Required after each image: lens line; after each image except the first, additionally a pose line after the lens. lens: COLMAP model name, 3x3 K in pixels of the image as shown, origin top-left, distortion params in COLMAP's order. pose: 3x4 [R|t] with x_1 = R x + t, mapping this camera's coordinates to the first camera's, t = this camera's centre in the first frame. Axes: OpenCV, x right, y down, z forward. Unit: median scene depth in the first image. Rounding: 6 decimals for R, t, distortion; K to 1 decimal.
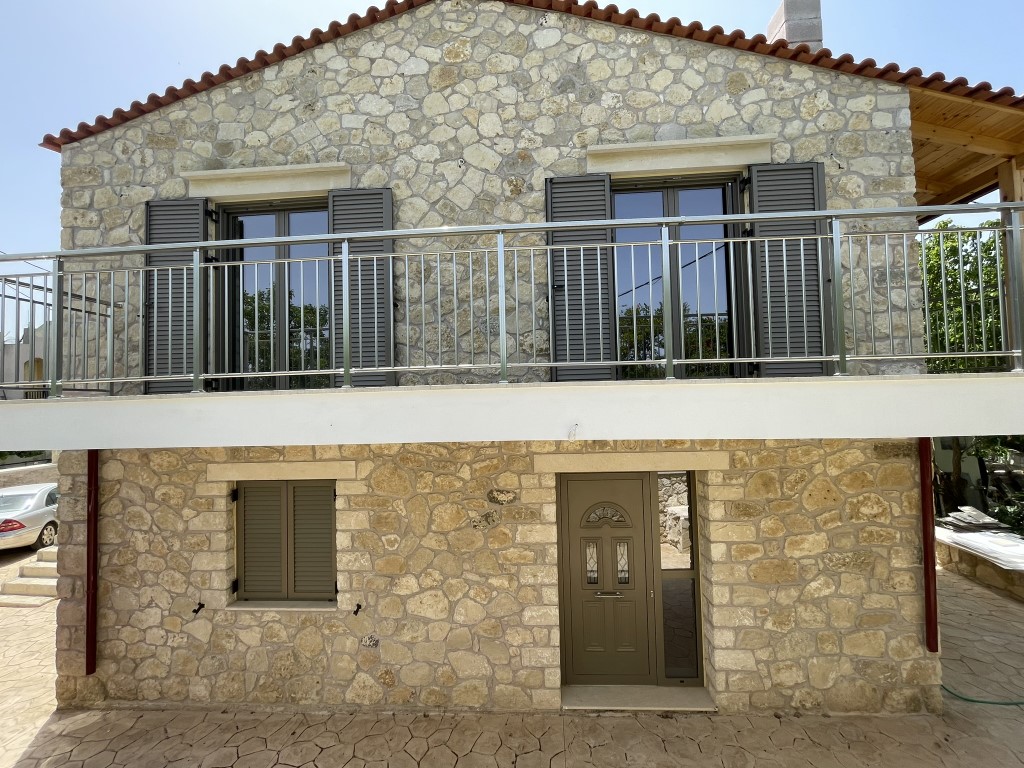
lens RADIAL K [[415.1, 0, 508.6], [0, 415.1, 386.3], [0, 0, 1]] dist [-0.004116, 0.001025]
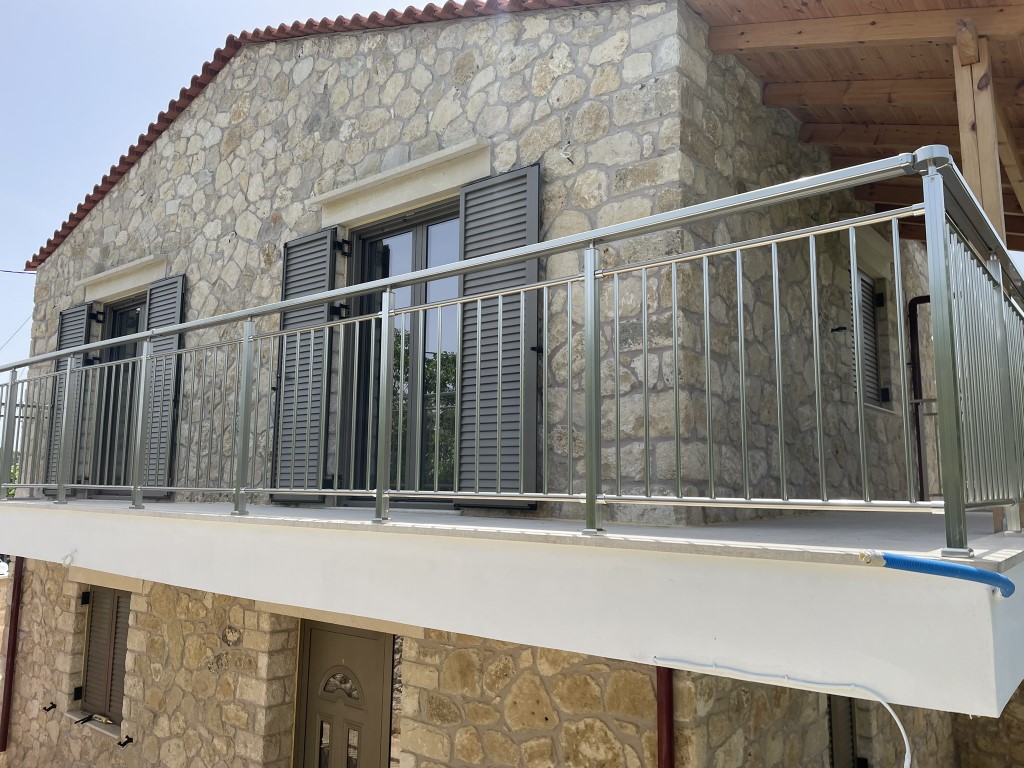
lens RADIAL K [[768.6, 0, 512.5], [0, 768.6, 378.1], [0, 0, 1]] dist [0.086849, -0.108511]
pose [[0.816615, -0.046937, -0.575271, 1.327264], [-0.010398, 0.995330, -0.095970, -0.093748], [0.577089, 0.084352, 0.812313, 0.037912]]
